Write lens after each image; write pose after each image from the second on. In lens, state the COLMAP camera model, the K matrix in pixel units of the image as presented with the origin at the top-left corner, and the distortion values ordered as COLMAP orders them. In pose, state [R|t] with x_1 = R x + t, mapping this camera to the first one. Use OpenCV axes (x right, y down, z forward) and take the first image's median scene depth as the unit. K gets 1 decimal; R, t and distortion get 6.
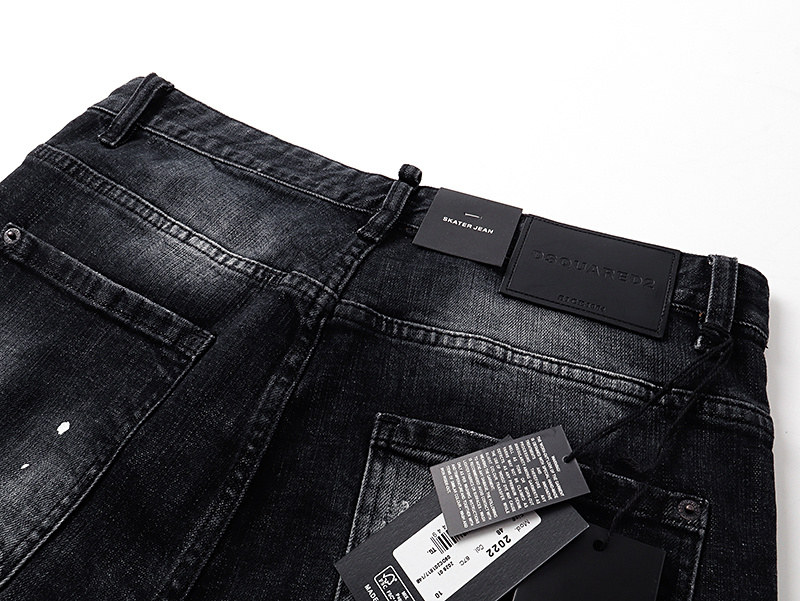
lens RADIAL K [[756.7, 0, 400.0], [0, 756.7, 300.5], [0, 0, 1]] dist [-0.000430, 0.015379]
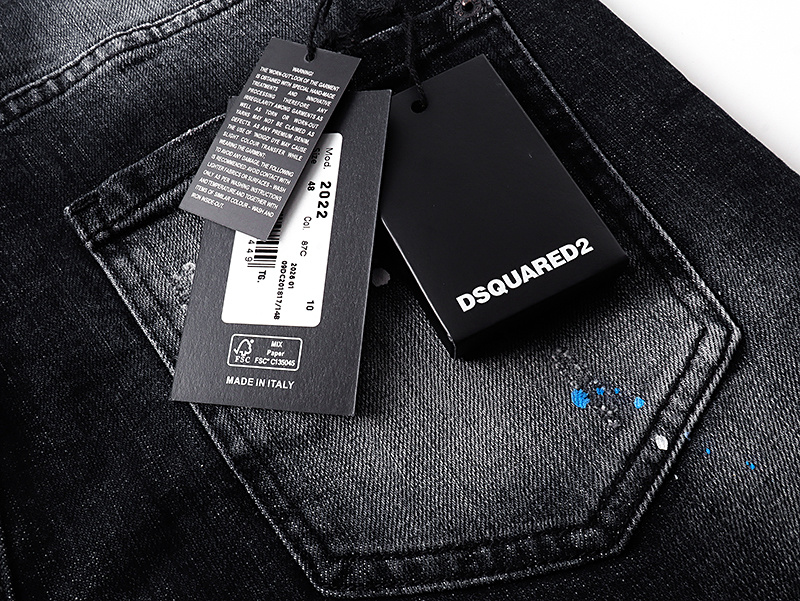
lens RADIAL K [[756.7, 0, 400.0], [0, 756.7, 300.5], [0, 0, 1]] dist [-0.000430, 0.015379]
pose [[0.667349, -0.697406, 0.261285, -0.064466], [0.670939, 0.715273, 0.195516, 0.286734], [-0.323244, 0.044829, 0.945253, 0.312147]]
